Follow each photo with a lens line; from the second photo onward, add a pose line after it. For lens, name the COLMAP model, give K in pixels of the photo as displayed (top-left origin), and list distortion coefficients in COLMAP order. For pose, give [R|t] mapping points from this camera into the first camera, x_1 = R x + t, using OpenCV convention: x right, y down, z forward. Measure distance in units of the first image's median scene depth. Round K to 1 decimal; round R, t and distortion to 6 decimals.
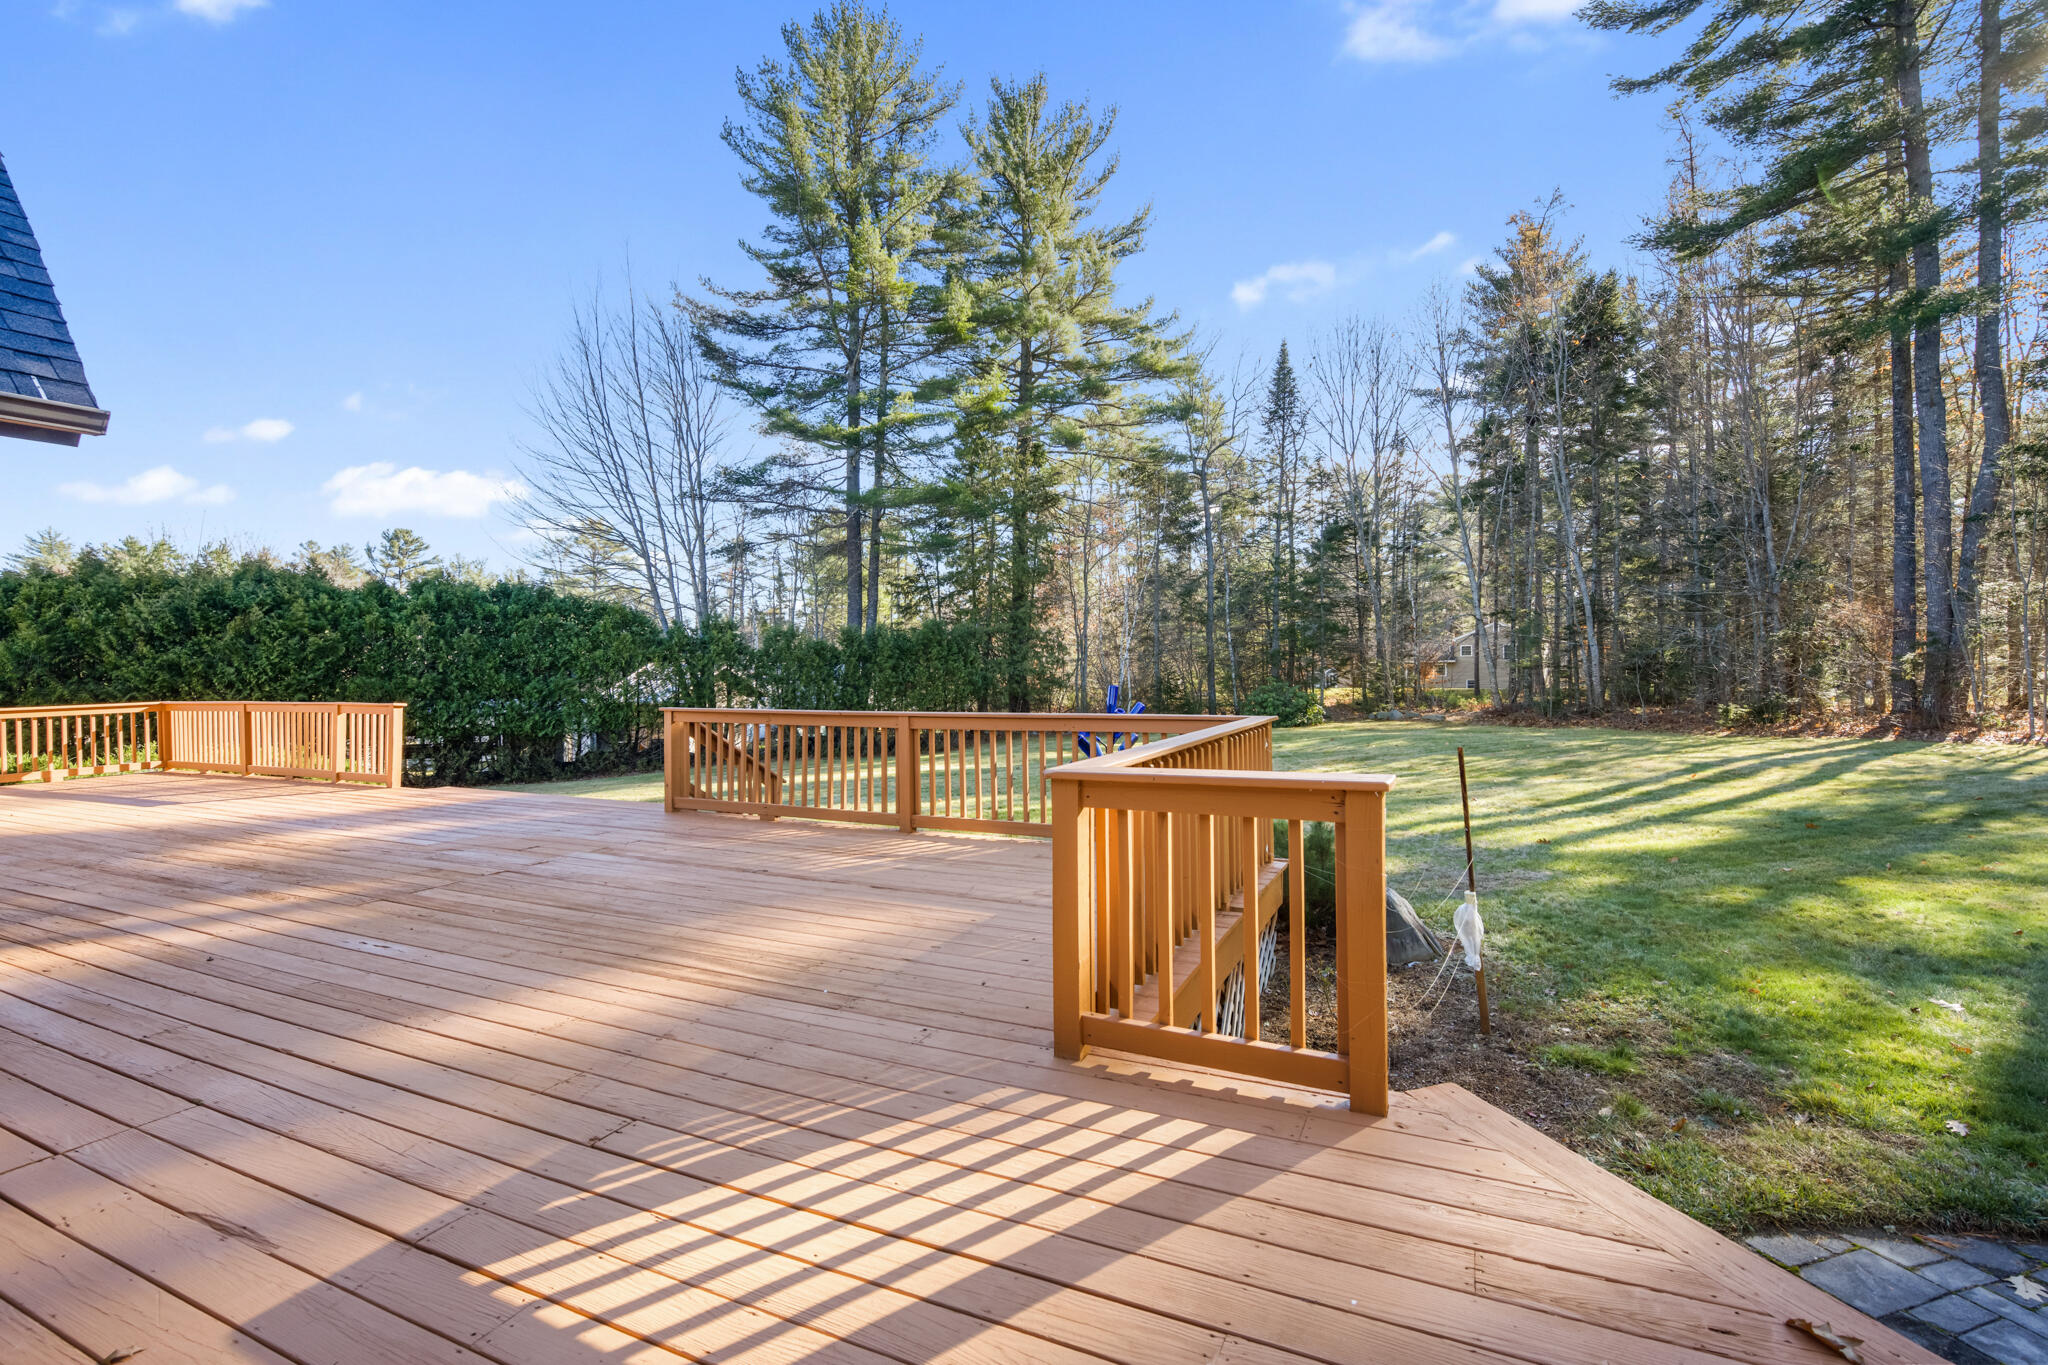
lens RADIAL K [[919.0, 0, 1022.9], [0, 919.0, 636.7], [0, 0, 1]] dist [0.000908, 0.001130]
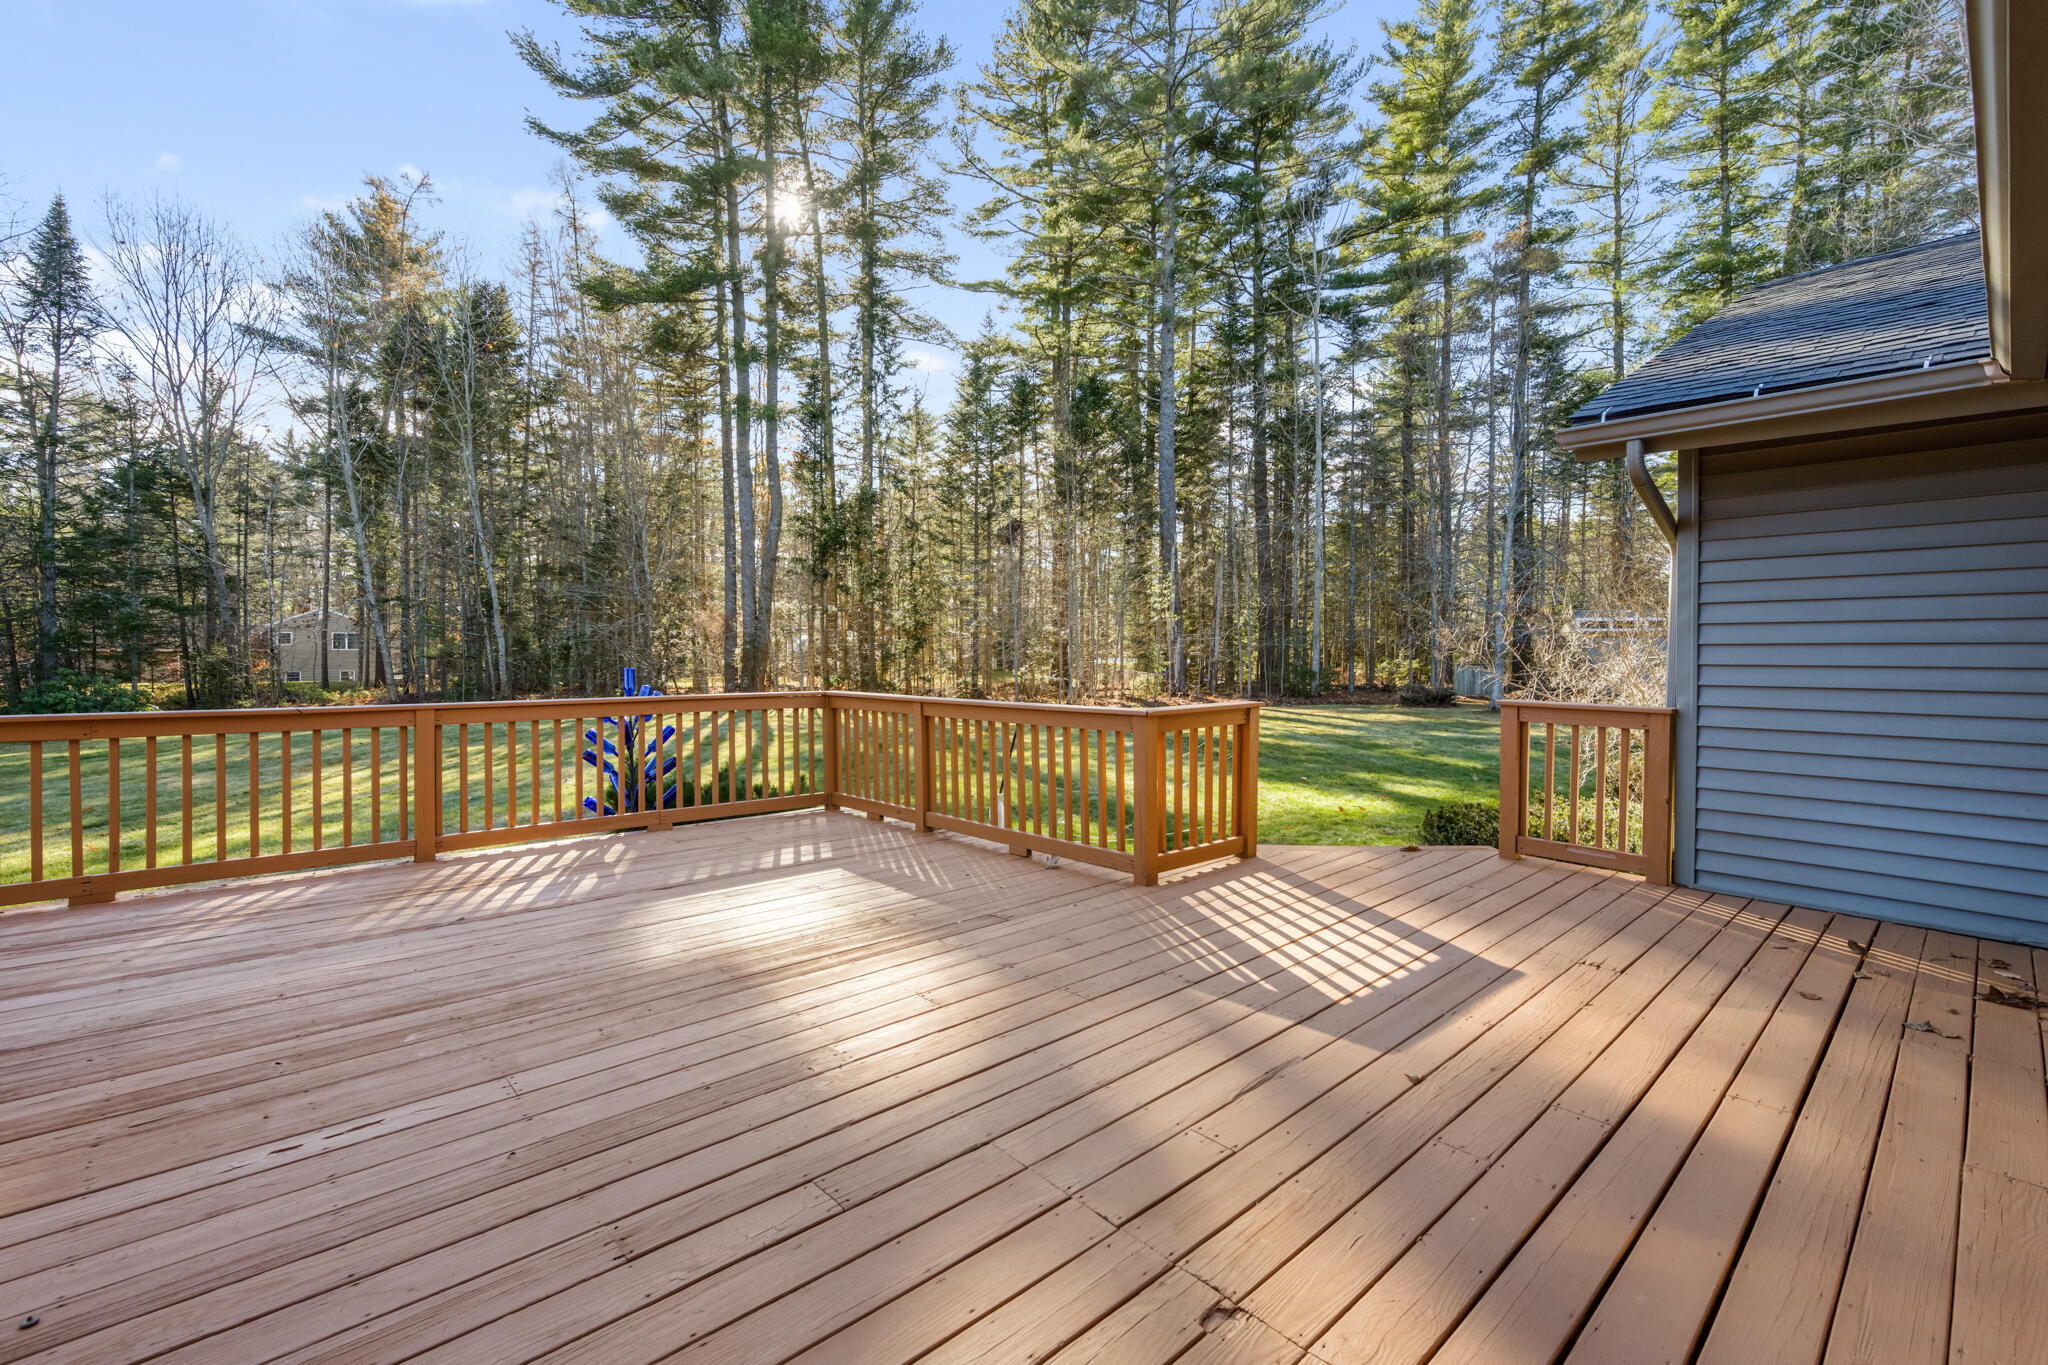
lens RADIAL K [[919.0, 0, 1022.9], [0, 919.0, 636.7], [0, 0, 1]] dist [0.000908, 0.001130]
pose [[0.355159, 0.032015, 0.934258, -1.452586], [-0.037720, 0.999090, -0.019898, 0.049543], [-0.934045, -0.028173, 0.356043, 0.585983]]
